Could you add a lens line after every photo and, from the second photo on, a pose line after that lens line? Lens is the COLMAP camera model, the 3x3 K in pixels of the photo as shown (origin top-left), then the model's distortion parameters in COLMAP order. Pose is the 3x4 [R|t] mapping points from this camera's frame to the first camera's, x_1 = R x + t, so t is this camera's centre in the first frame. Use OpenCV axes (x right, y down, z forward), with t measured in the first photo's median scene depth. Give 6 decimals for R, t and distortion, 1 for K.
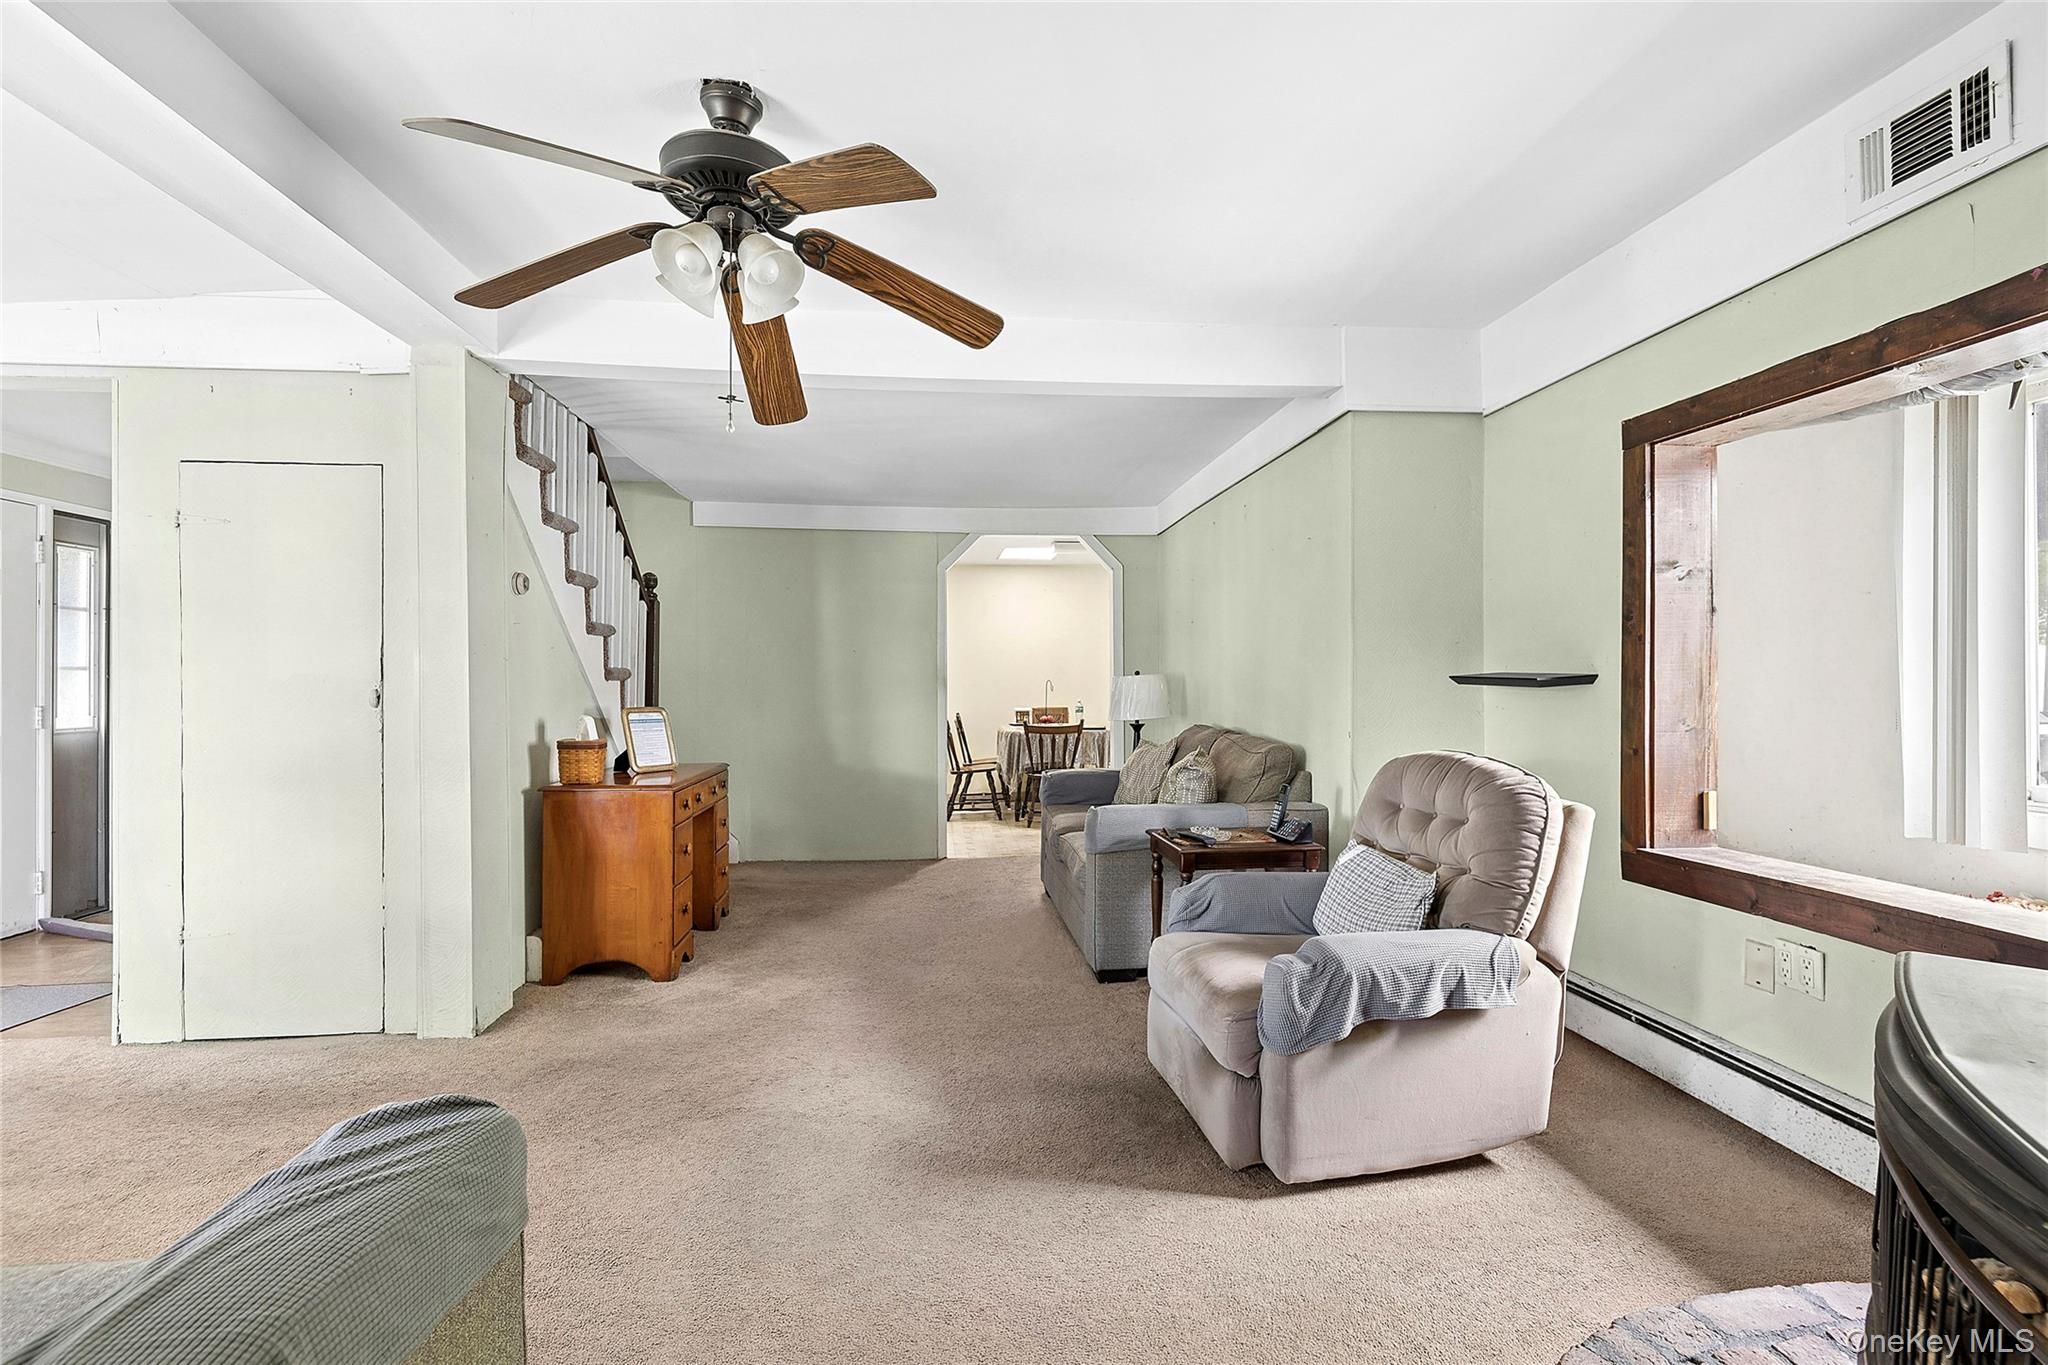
lens RADIAL K [[875.2, 0, 1018.0], [0, 875.2, 687.3], [0, 0, 1]] dist [0.001634, 0.000134]
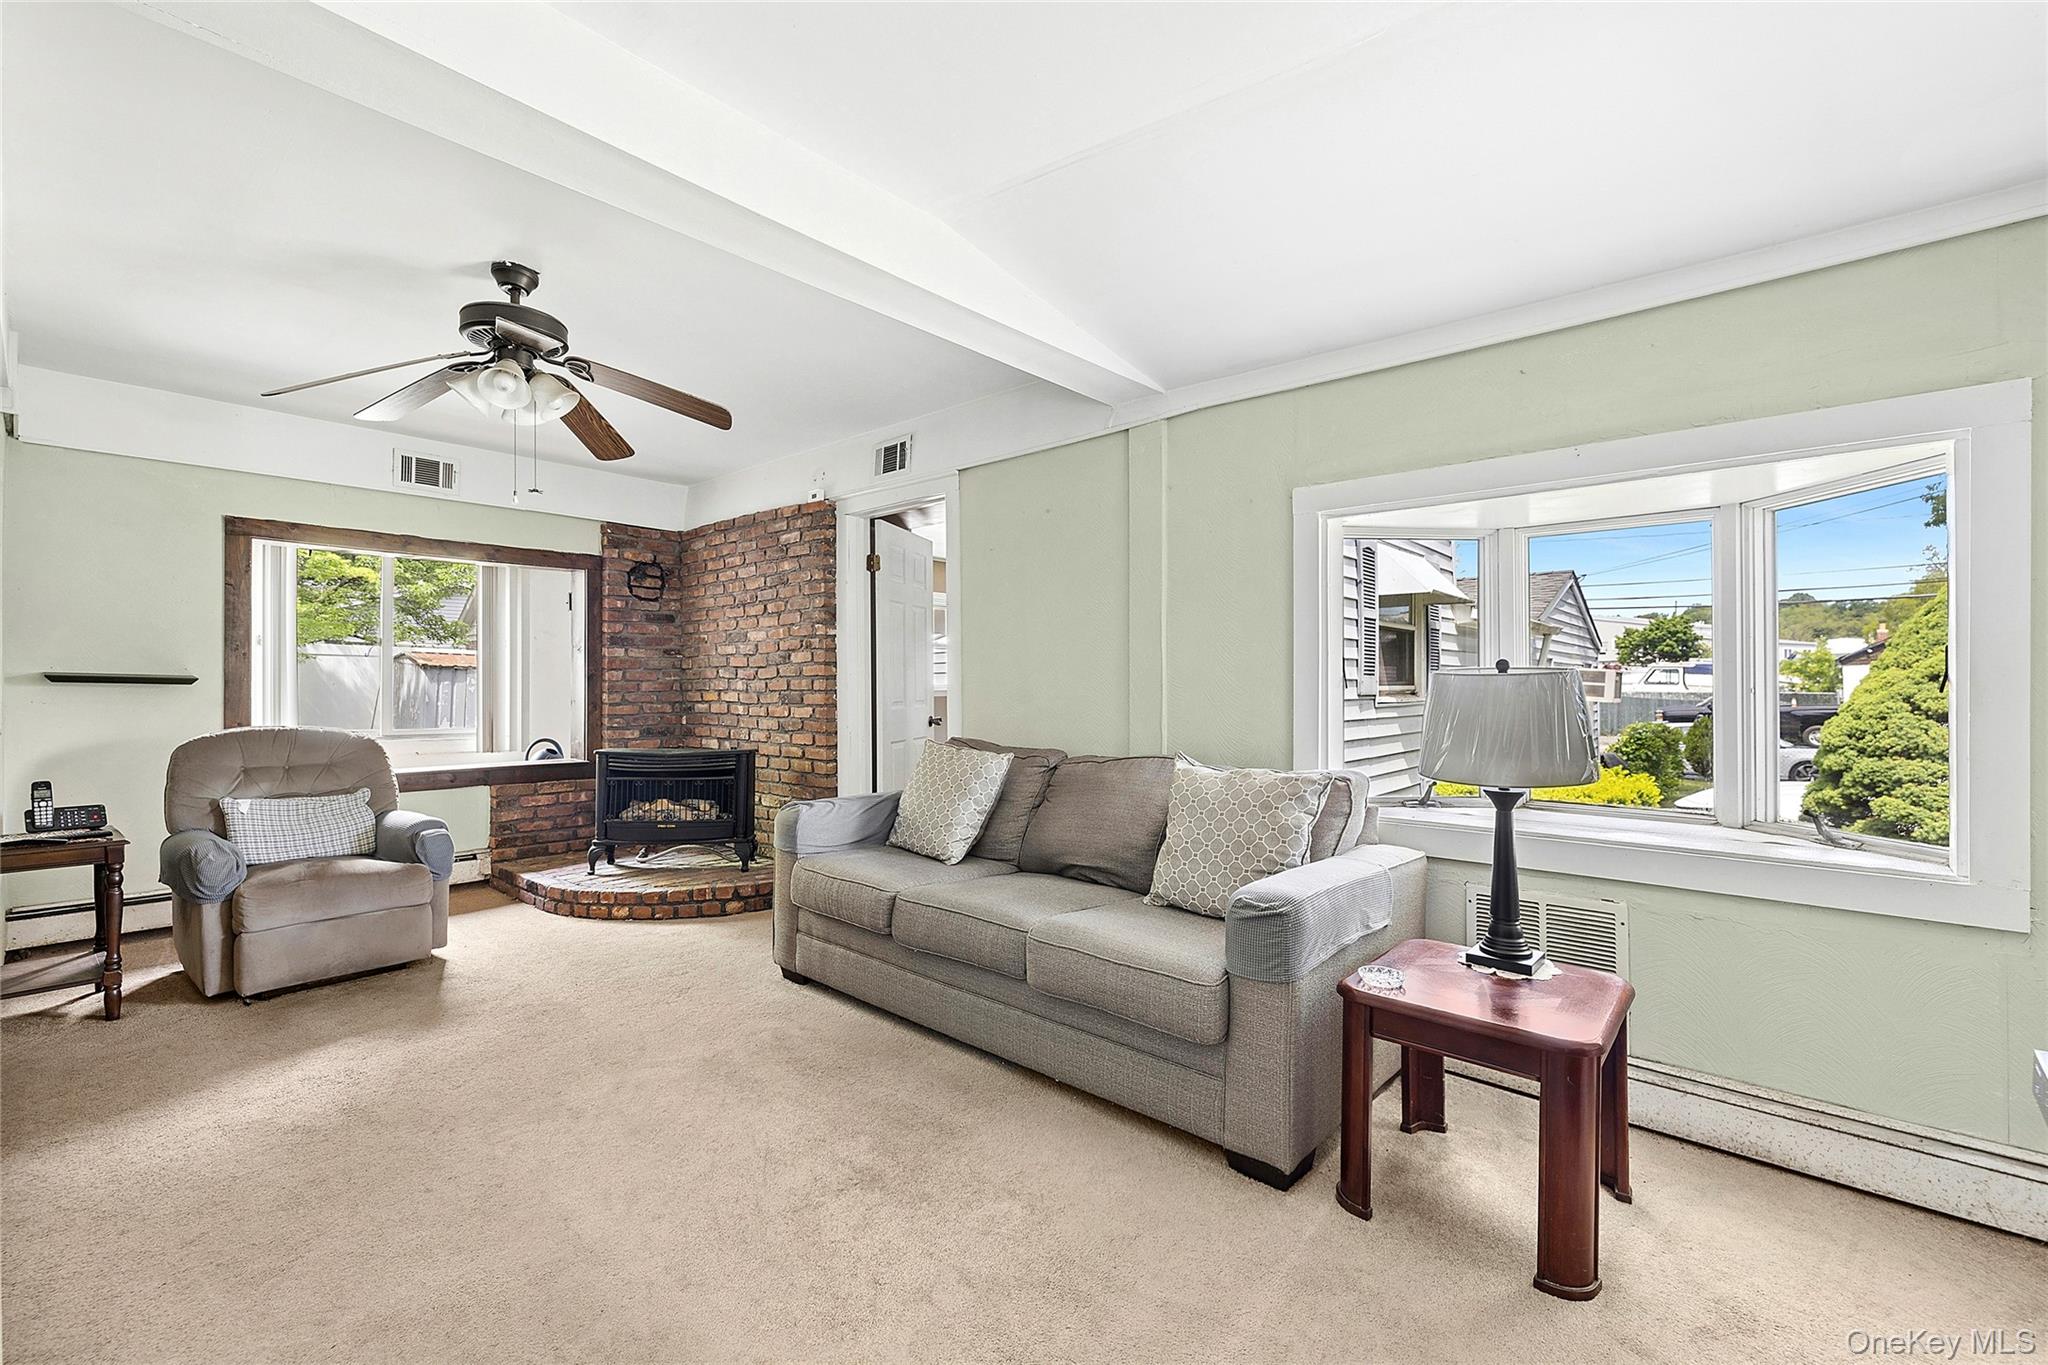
lens RADIAL K [[875.2, 0, 1023.7], [0, 875.2, 688.7], [0, 0, 1]] dist [0.001634, 0.000134]
pose [[-0.662313, 0.005527, 0.749207, -1.724867], [0.002078, 0.999982, -0.005540, 0.018738], [-0.749224, -0.002112, -0.662313, 1.181278]]
